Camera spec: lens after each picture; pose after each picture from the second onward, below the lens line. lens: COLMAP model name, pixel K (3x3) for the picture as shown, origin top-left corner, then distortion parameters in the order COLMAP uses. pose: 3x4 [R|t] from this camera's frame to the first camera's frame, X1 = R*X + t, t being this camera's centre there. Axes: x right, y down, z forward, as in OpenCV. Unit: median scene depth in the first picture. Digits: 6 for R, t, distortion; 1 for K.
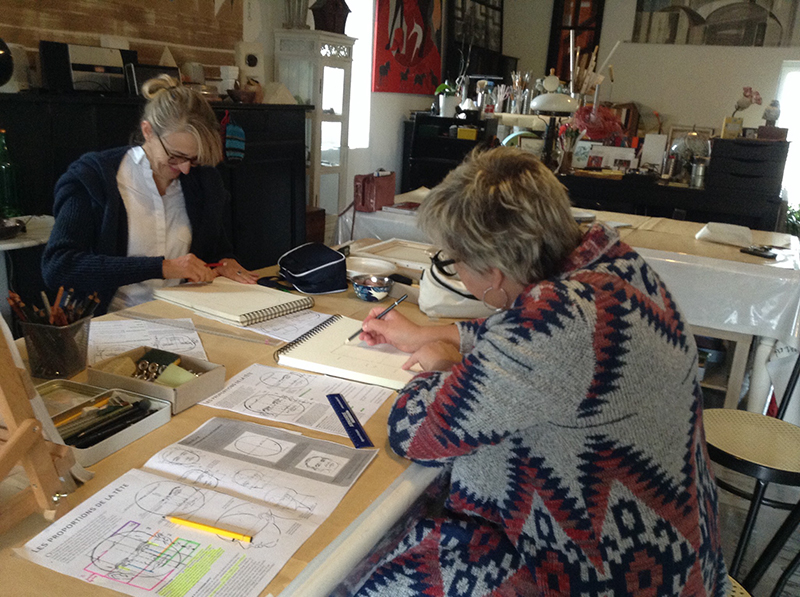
lens RADIAL K [[722.8, 0, 398.3], [0, 722.8, 305.0], [0, 0, 1]] dist [0.070787, -0.142296]
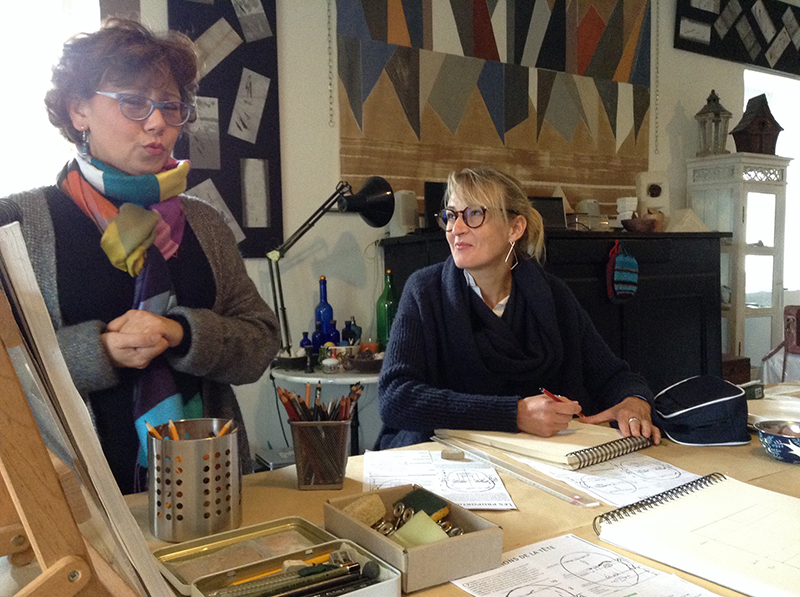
lens RADIAL K [[722.8, 0, 395.8], [0, 722.8, 304.7], [0, 0, 1]] dist [0.070787, -0.142296]
pose [[0.837238, -0.041129, -0.545290, 0.014927], [-0.086408, 0.974690, -0.206188, 0.012240], [0.539968, 0.219746, 0.812494, 0.144076]]
